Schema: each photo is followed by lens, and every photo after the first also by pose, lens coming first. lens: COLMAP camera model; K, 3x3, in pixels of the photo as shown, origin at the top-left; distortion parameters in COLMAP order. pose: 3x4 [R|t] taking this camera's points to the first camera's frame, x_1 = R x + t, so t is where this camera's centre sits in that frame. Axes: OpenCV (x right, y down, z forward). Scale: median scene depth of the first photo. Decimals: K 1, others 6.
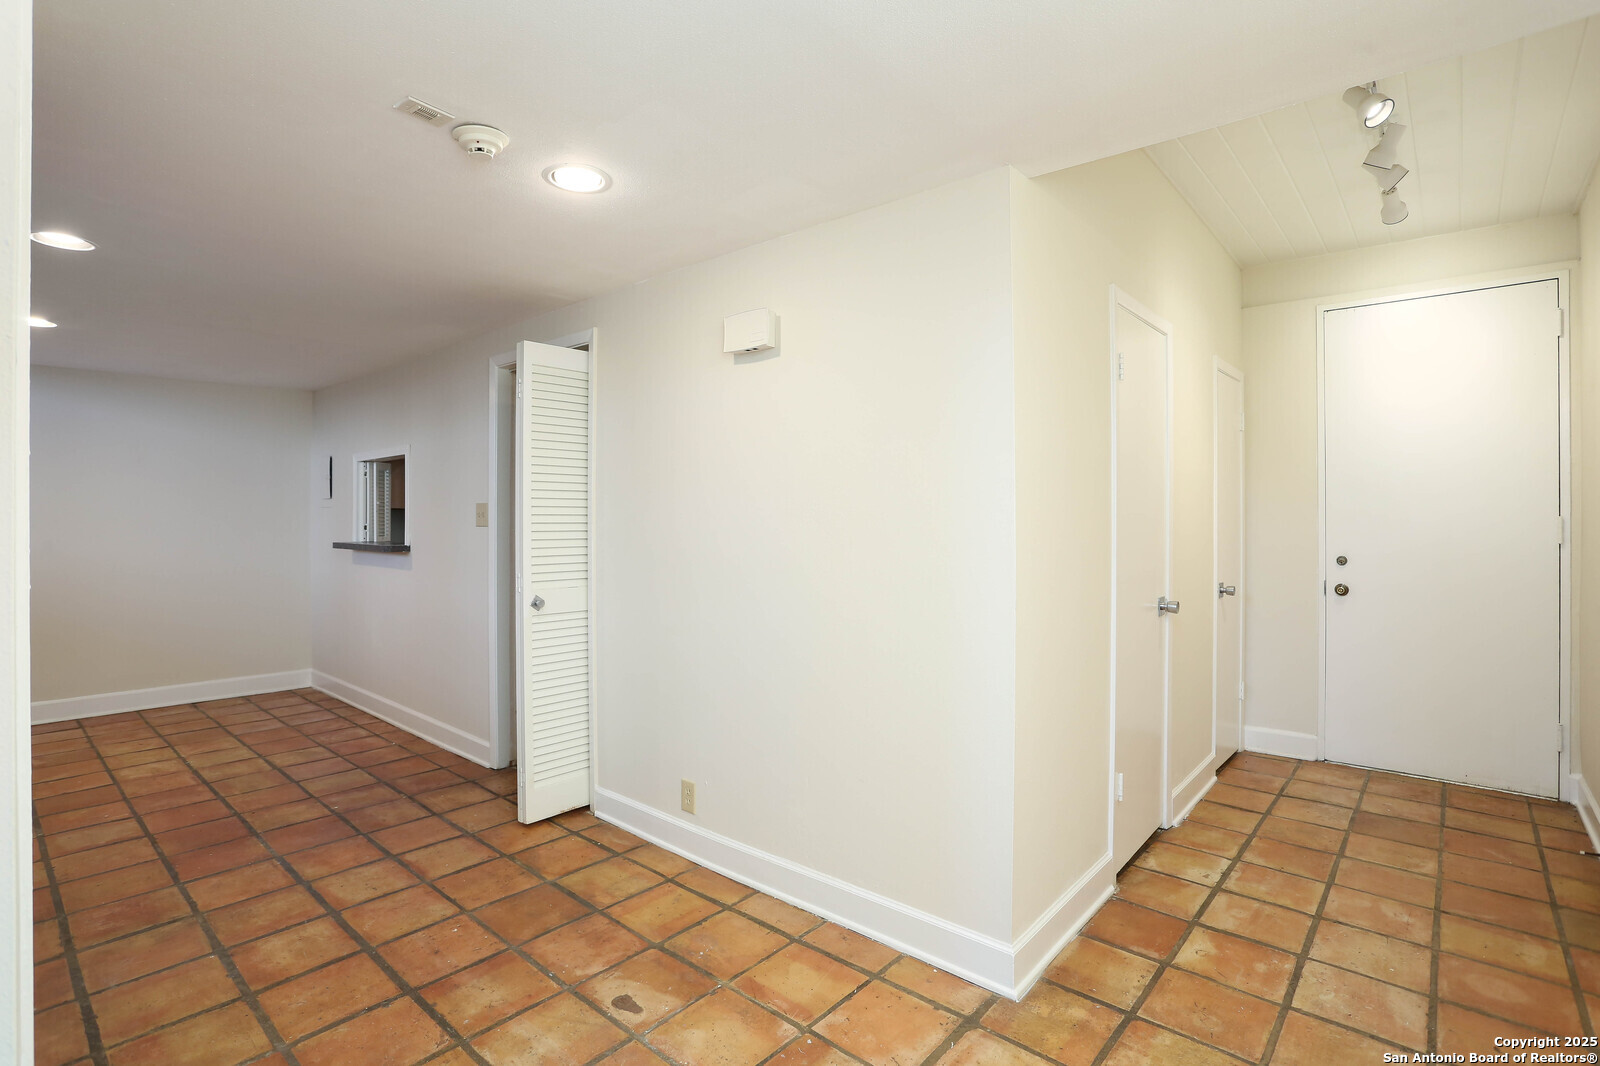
lens RADIAL K [[774.5, 0, 795.8], [0, 774.5, 516.7], [0, 0, 1]] dist [-0.071521, 0.026370]
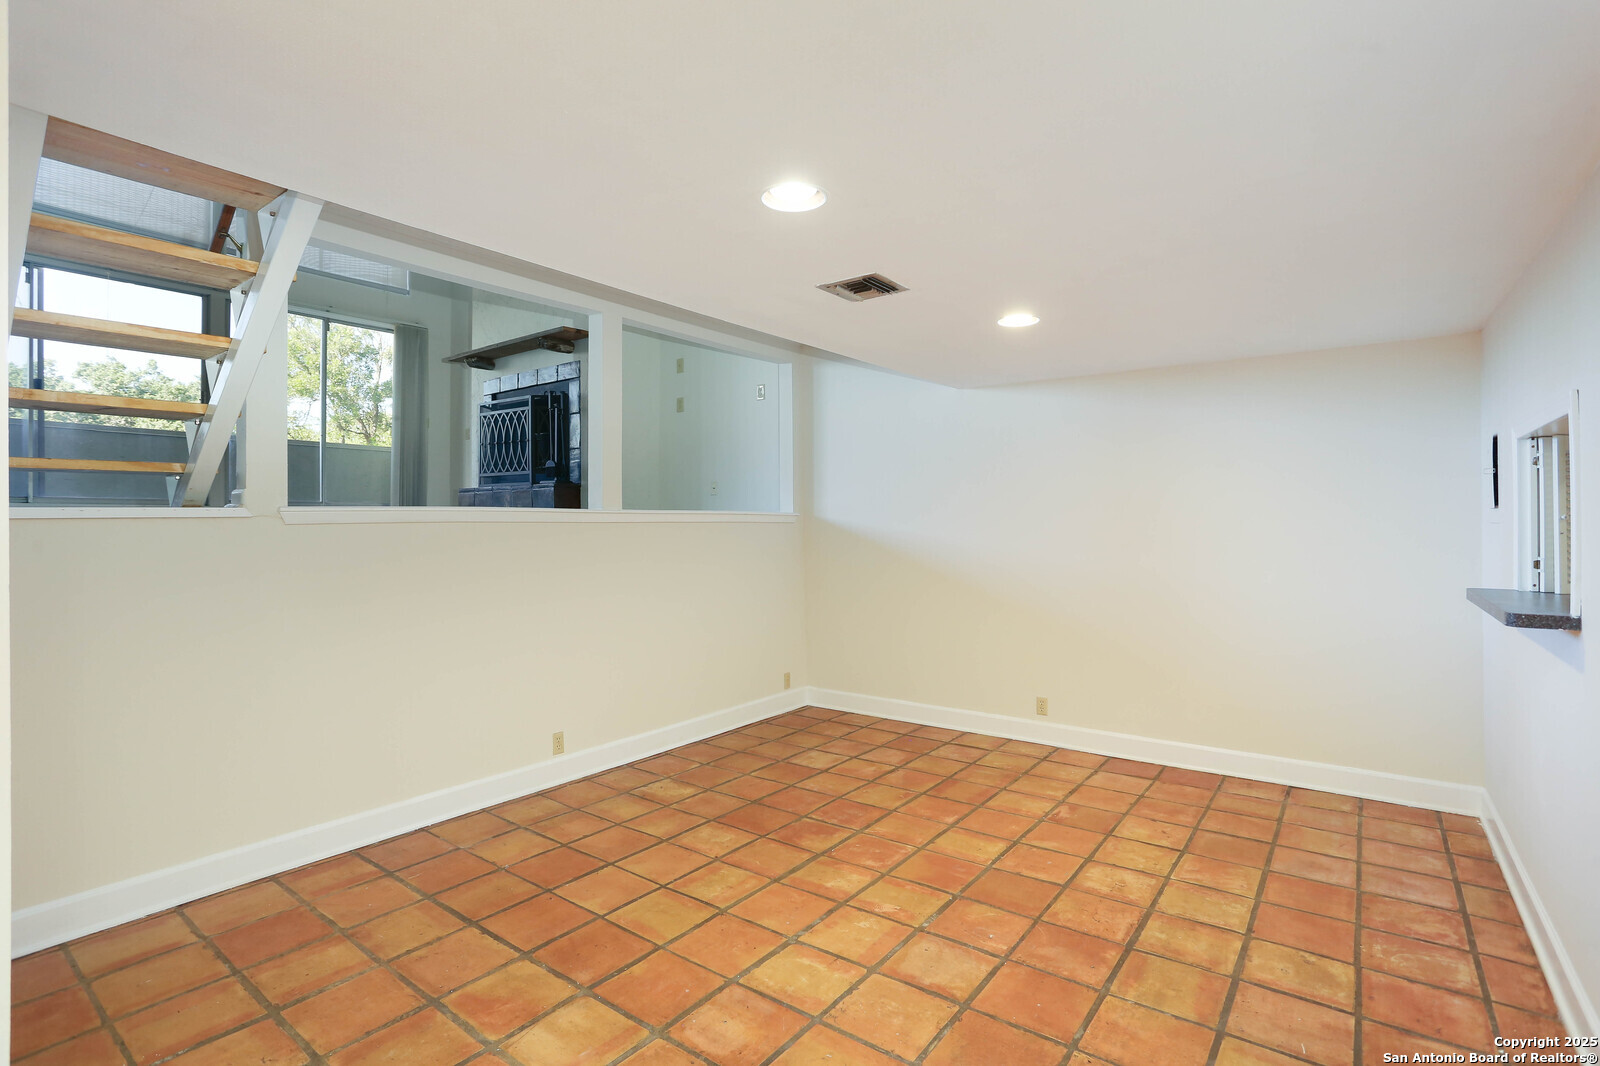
lens RADIAL K [[774.5, 0, 795.8], [0, 774.5, 516.7], [0, 0, 1]] dist [-0.071521, 0.026370]
pose [[0.073050, -0.004541, -0.997318, -0.184455], [0.001878, 0.999988, -0.004415, -0.030297], [0.997326, -0.001550, 0.073058, 0.835612]]
